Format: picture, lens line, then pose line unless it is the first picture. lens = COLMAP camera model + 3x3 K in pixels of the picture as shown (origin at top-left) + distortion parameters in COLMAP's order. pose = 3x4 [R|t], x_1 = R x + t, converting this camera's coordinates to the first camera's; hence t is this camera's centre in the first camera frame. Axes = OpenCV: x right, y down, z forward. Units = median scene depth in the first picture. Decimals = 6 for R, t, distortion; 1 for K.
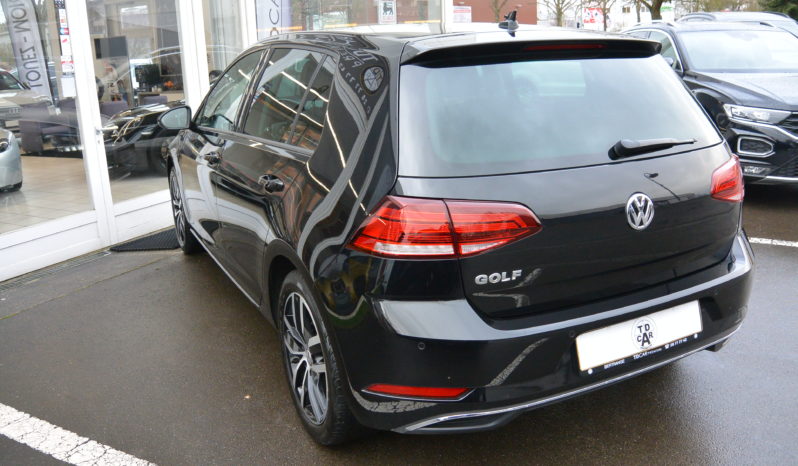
lens RADIAL K [[685.4, 0, 396.6], [0, 685.4, 232.1], [0, 0, 1]] dist [-0.157669, 0.098706]
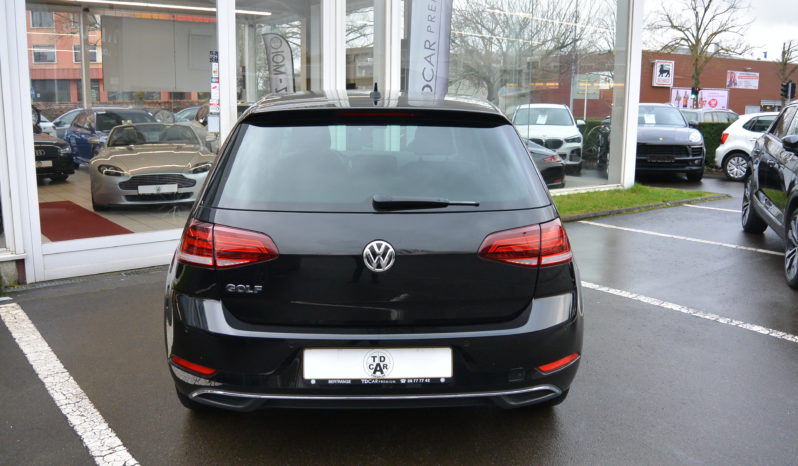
lens RADIAL K [[685.4, 0, 396.6], [0, 685.4, 232.1], [0, 0, 1]] dist [-0.157669, 0.098706]
pose [[0.915684, 0.119018, -0.383871, 0.777800], [-0.147930, 0.987900, -0.046576, -0.019611], [0.373683, 0.099435, 0.922211, -0.077064]]
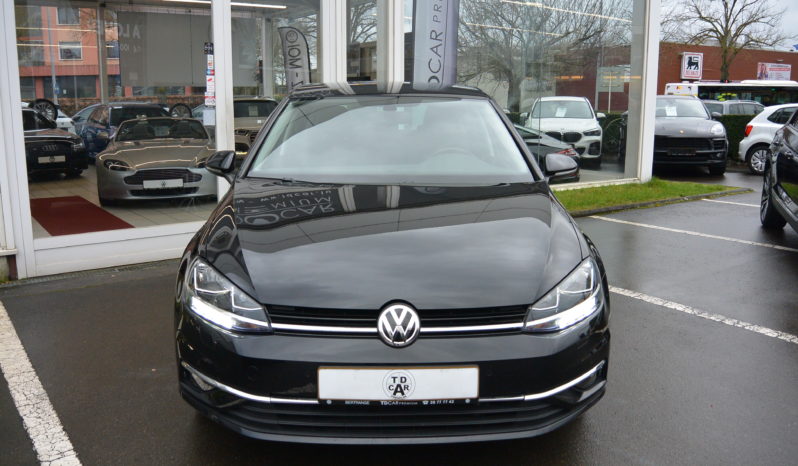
lens RADIAL K [[685.4, 0, 396.6], [0, 685.4, 232.1], [0, 0, 1]] dist [-0.157669, 0.098706]
pose [[0.899442, 0.122952, -0.419388, 0.854002], [-0.150427, 0.988072, -0.032941, -0.043852], [0.410335, 0.092716, 0.907209, 0.047966]]
